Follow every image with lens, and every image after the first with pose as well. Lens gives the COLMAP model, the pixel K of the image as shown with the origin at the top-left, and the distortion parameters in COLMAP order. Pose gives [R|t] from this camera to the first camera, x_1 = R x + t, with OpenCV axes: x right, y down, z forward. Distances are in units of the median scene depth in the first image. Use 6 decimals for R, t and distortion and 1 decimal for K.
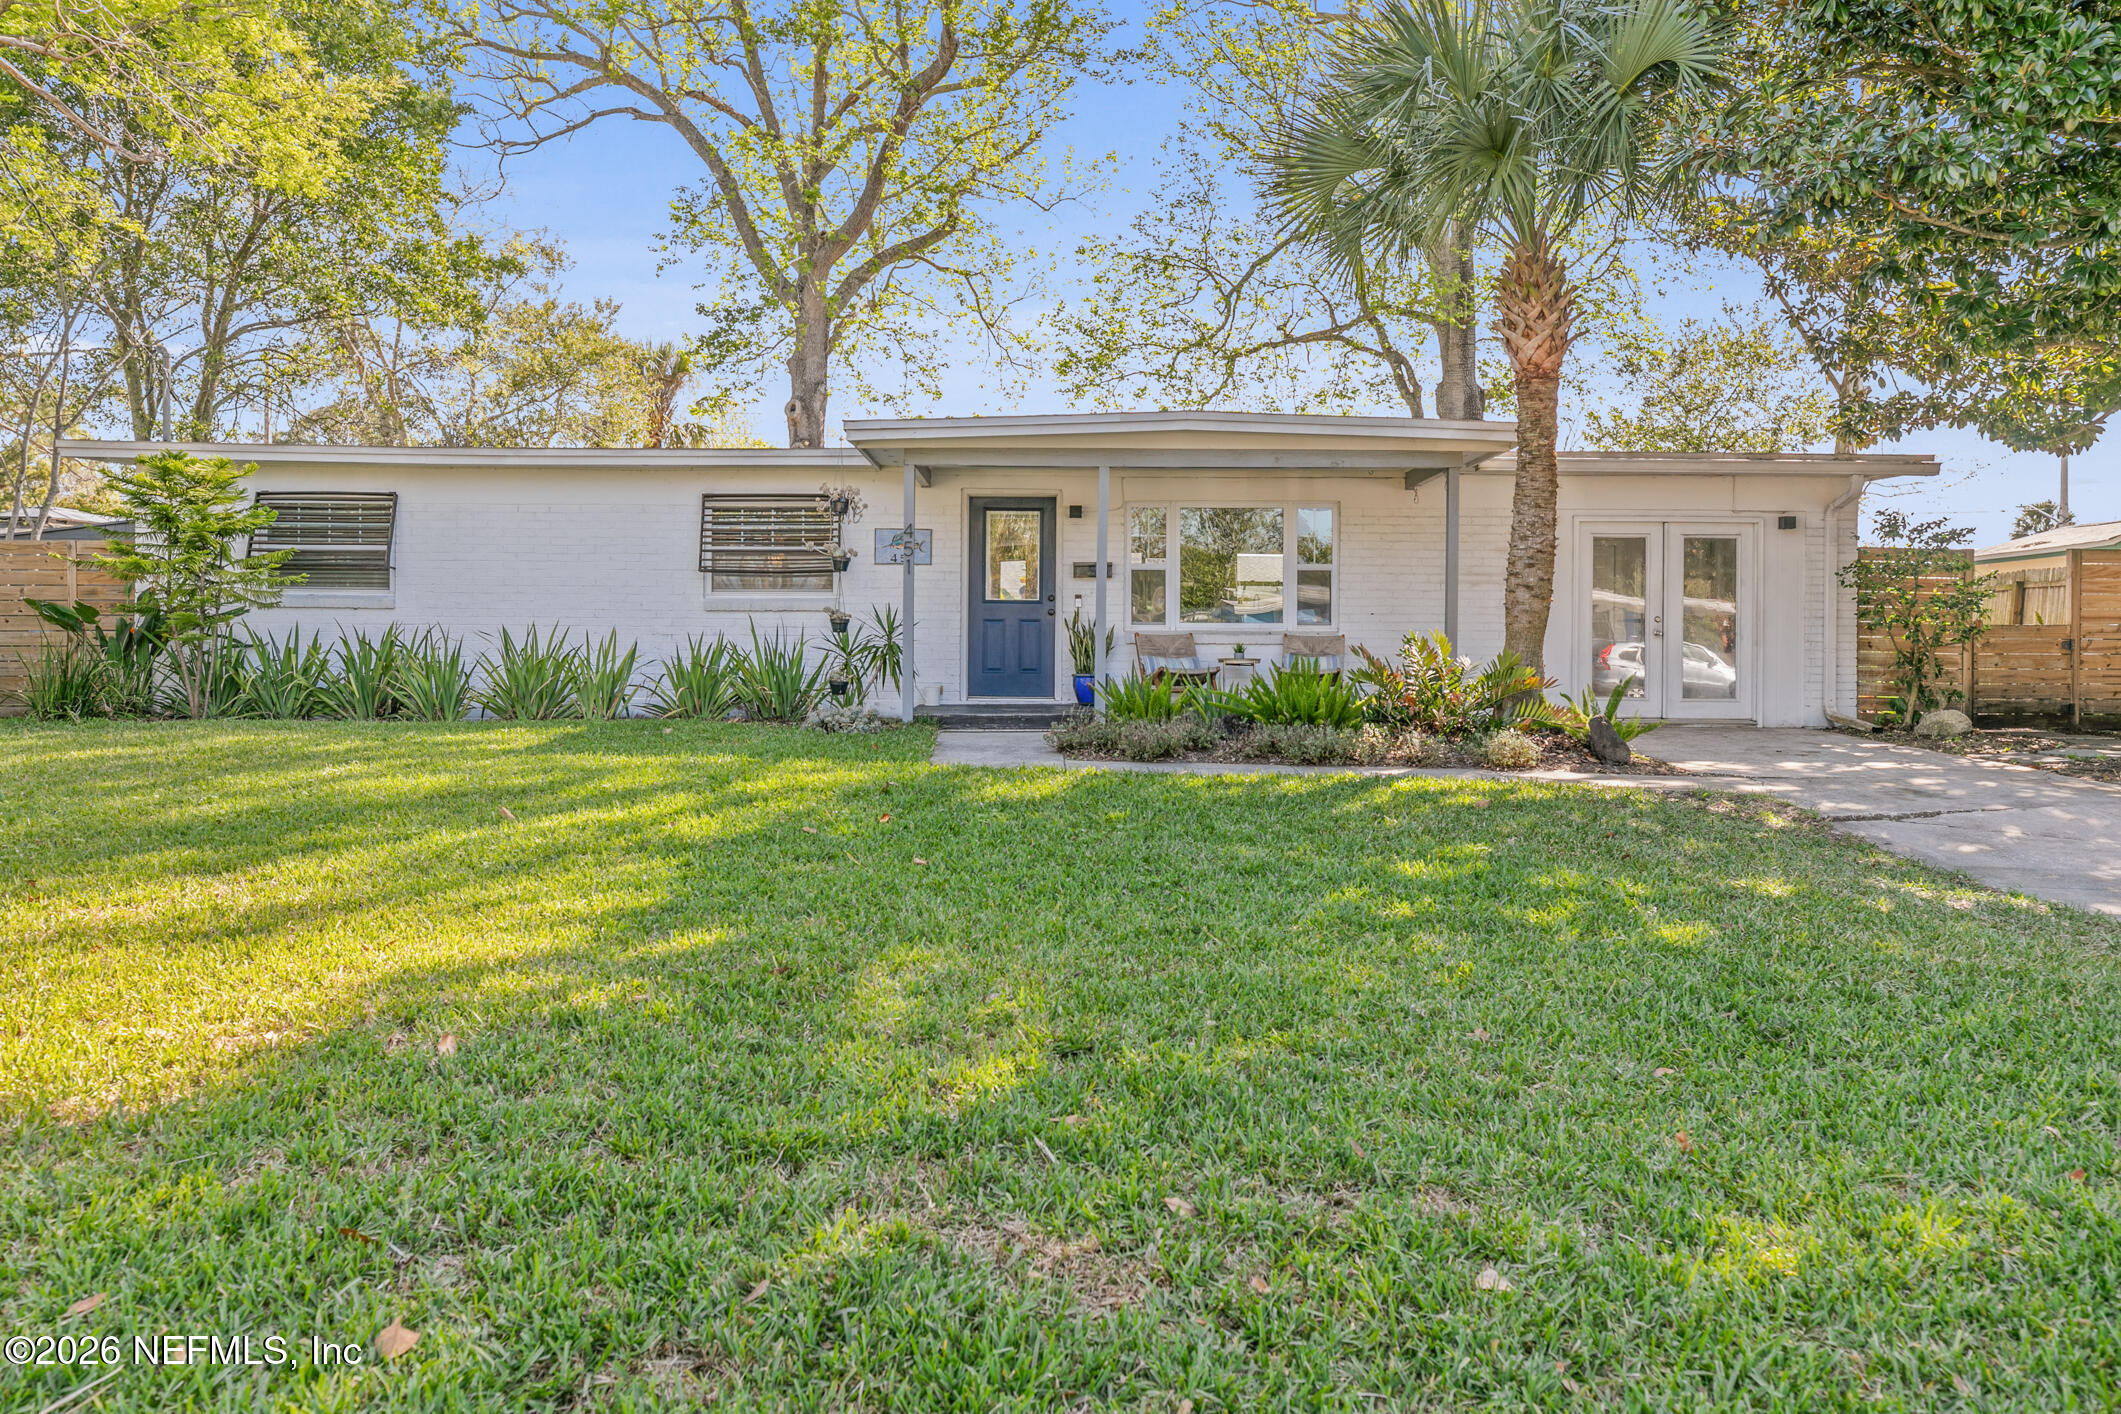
lens RADIAL K [[1494.7, 0, 1061.1], [0, 1494.7, 705.1], [0, 0, 1]] dist [0.005463, -0.000034]
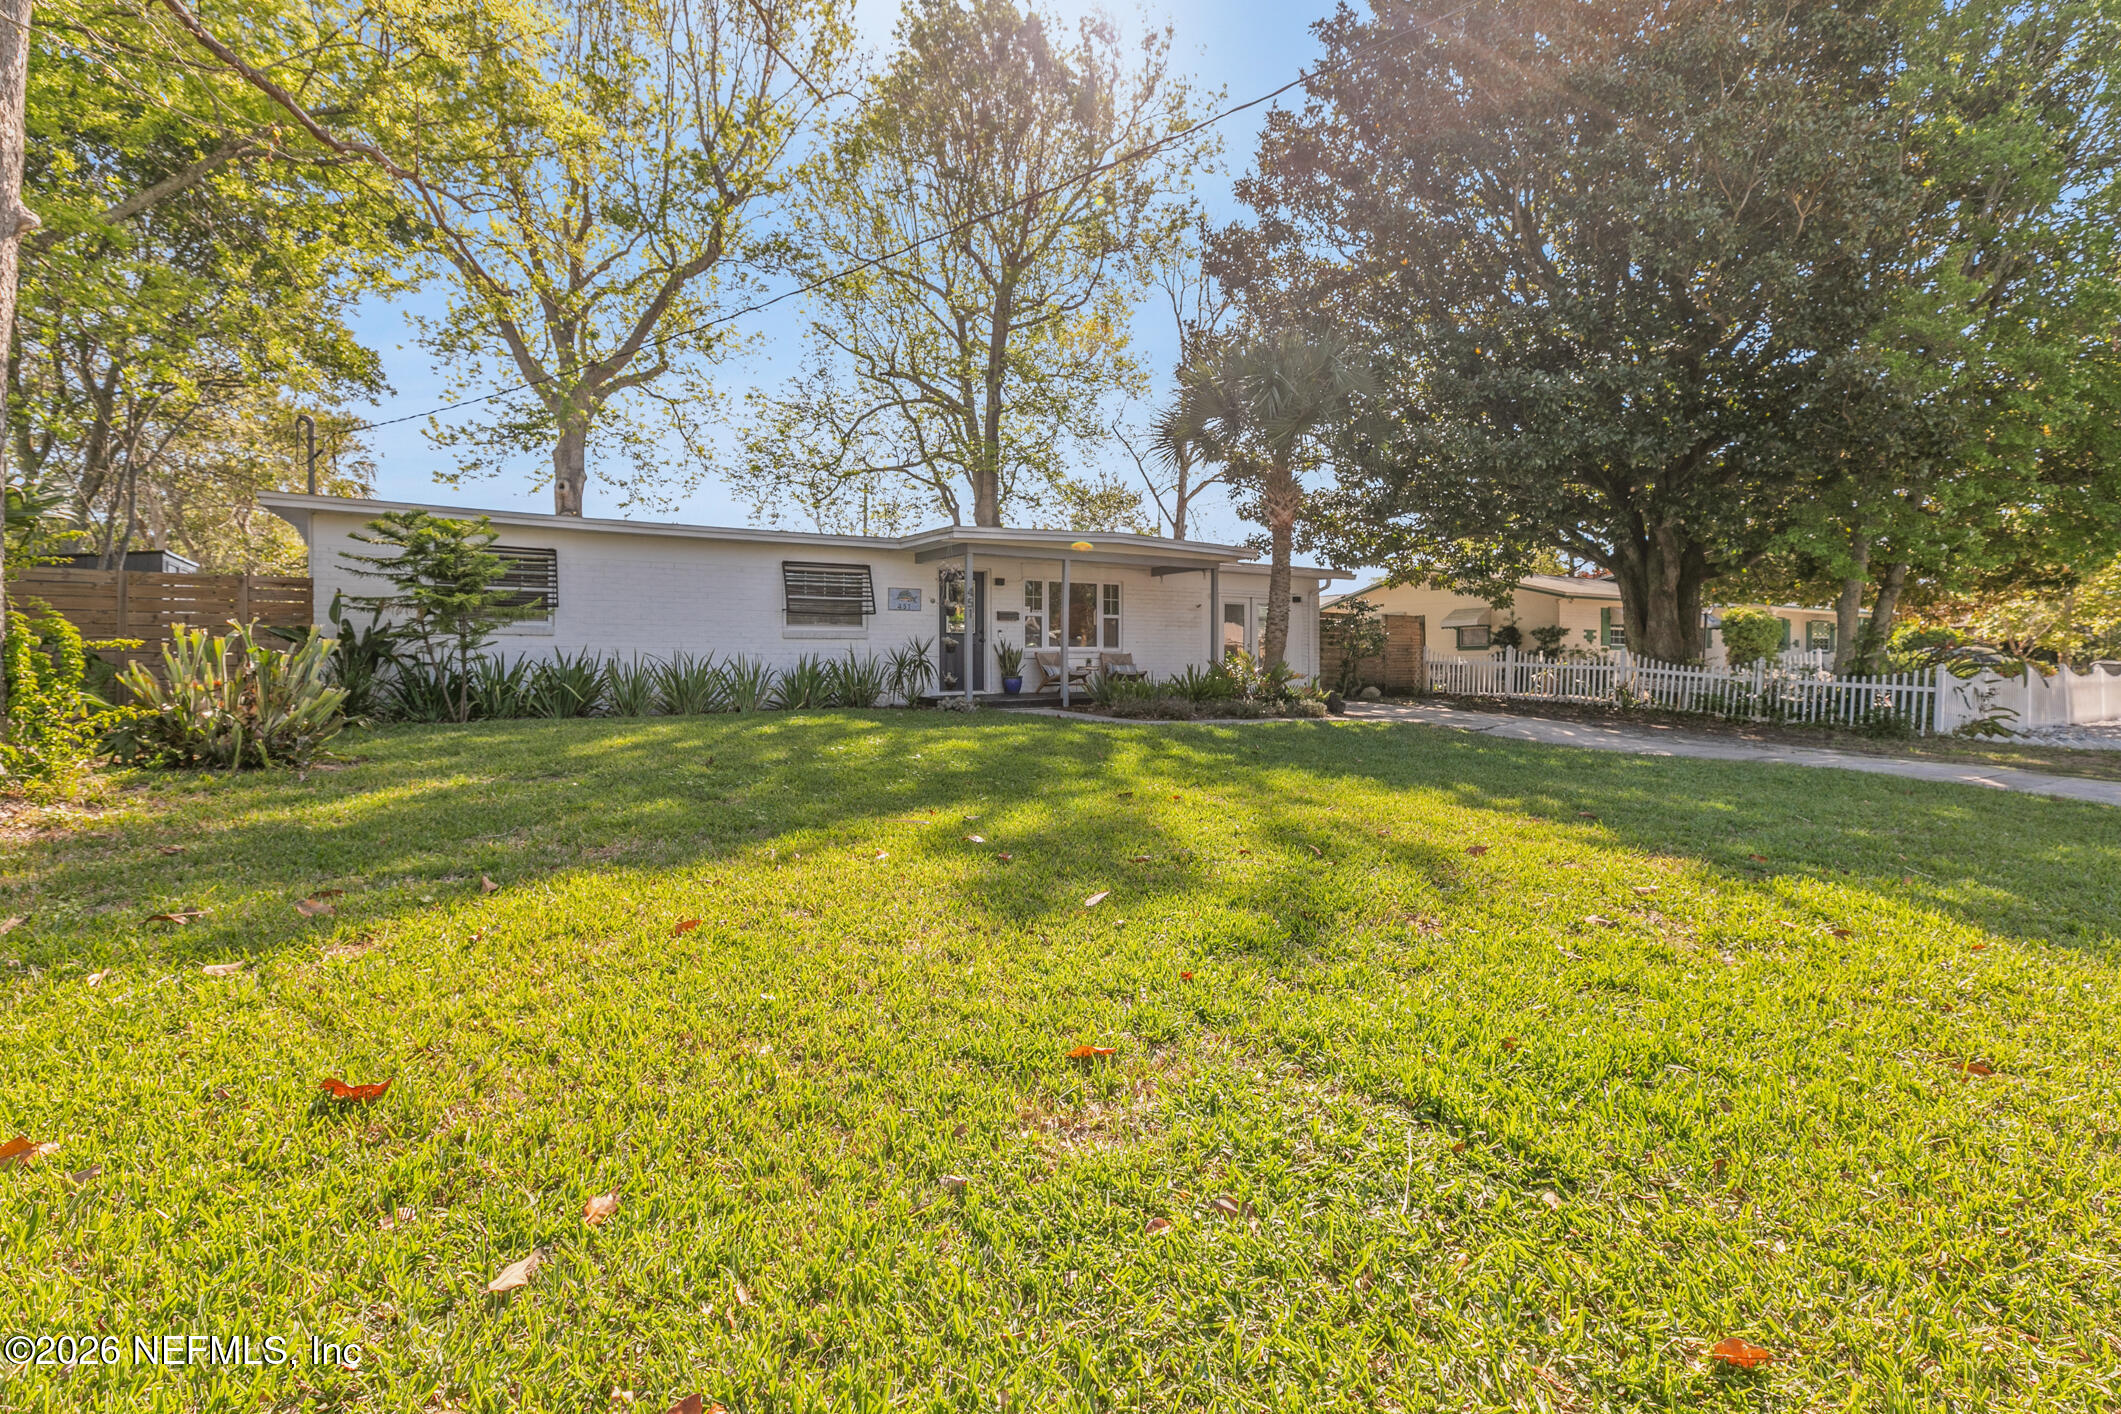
lens RADIAL K [[999.4, 0, 1064.8], [0, 999.4, 695.0], [0, 0, 1]] dist [0.003950, 0.000154]
pose [[0.829744, -0.026879, 0.557497, -0.565462], [0.030235, 0.999538, 0.003192, -0.001315], [-0.557325, 0.014207, 0.830173, 0.009039]]
